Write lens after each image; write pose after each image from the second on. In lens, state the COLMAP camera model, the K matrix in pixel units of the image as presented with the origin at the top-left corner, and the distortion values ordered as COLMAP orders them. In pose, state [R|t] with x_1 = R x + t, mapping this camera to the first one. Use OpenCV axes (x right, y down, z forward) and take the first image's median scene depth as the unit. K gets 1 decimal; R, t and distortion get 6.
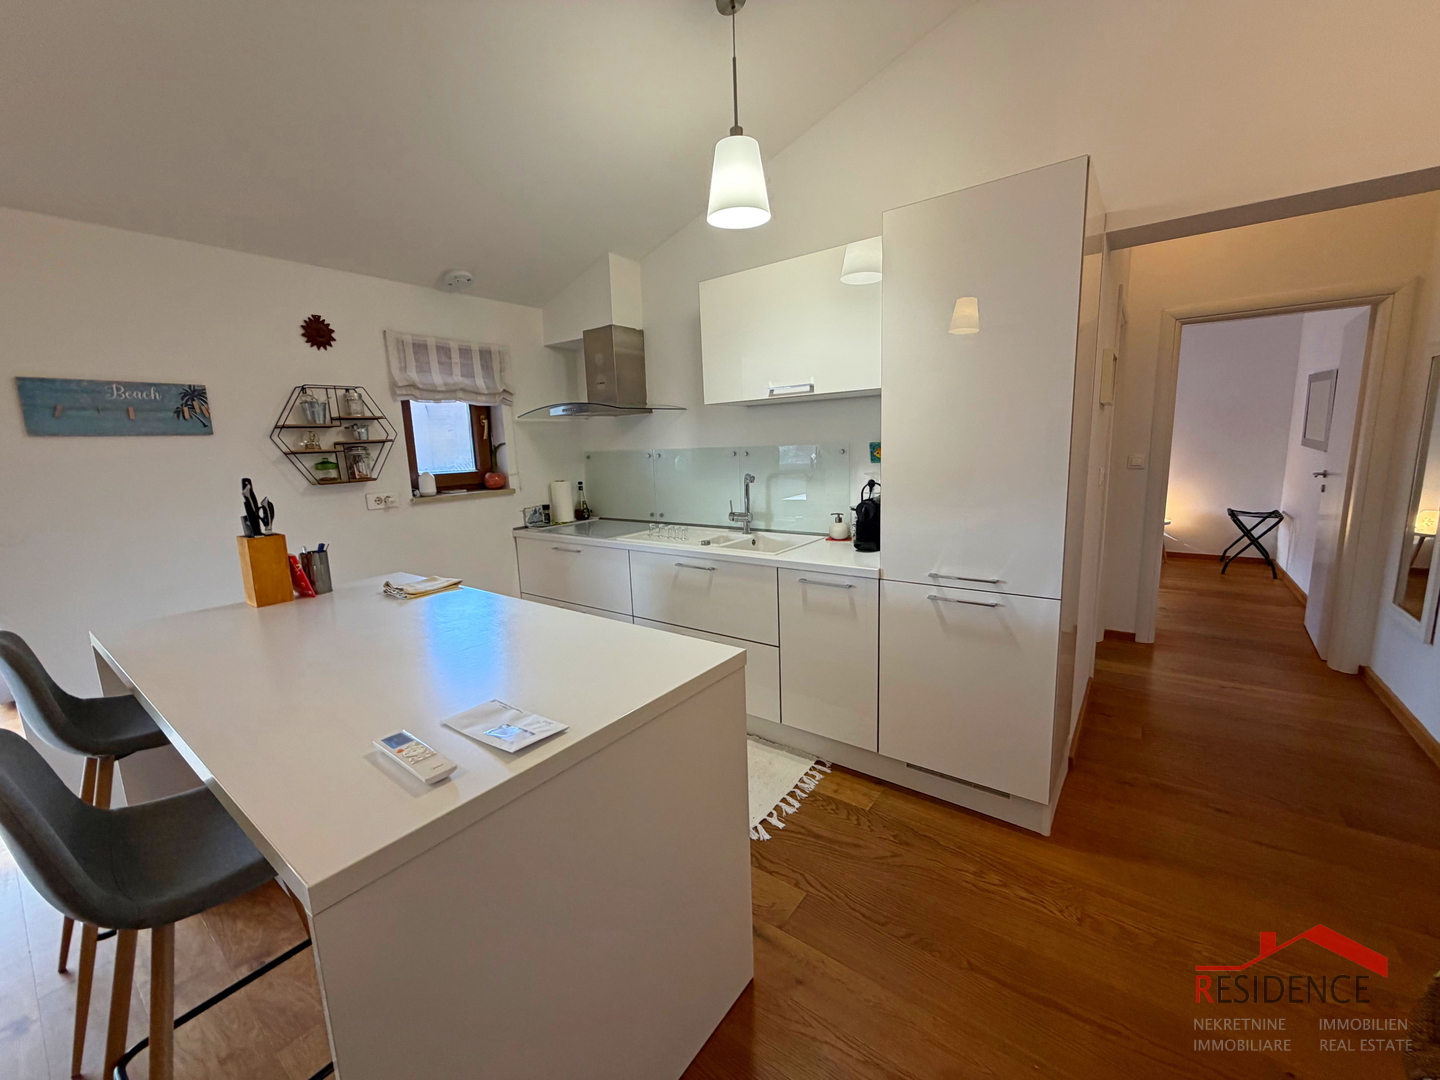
lens RADIAL K [[572.2, 0, 717.3], [0, 572.2, 536.9], [0, 0, 1]] dist [-0.000159, -0.000114]
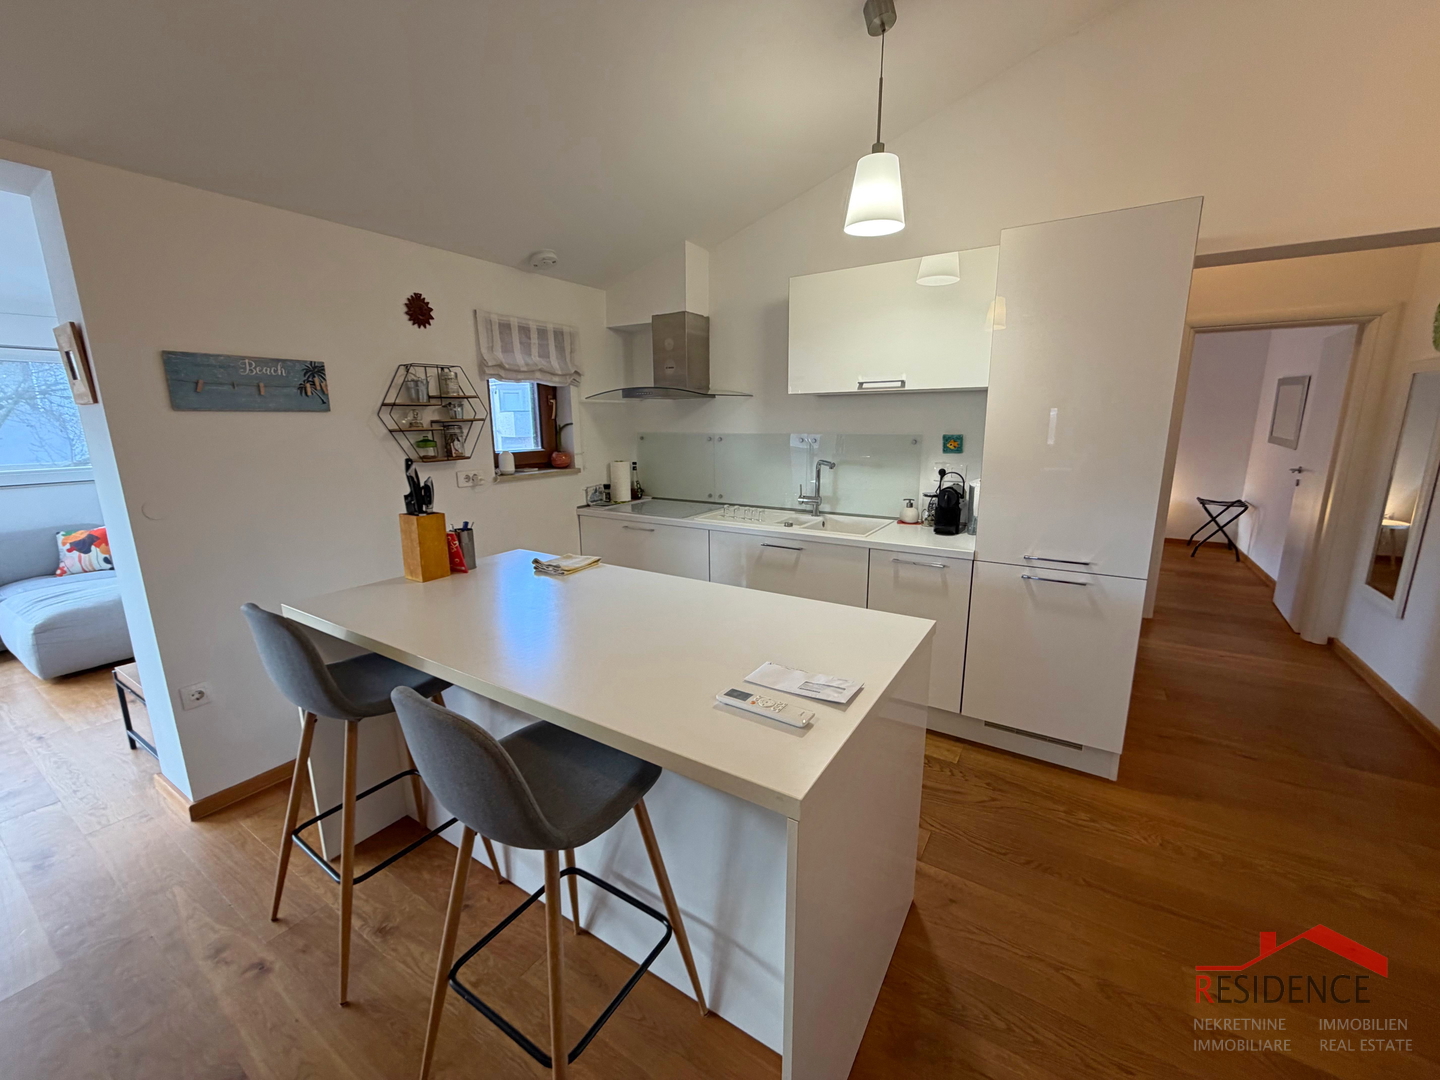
lens RADIAL K [[572.2, 0, 717.1], [0, 572.2, 537.3], [0, 0, 1]] dist [-0.000159, -0.000114]
pose [[0.996751, 0.011730, 0.079684, -0.225683], [-0.014944, 0.999094, 0.039854, -0.005998], [-0.079145, -0.040915, 0.996023, -0.054620]]
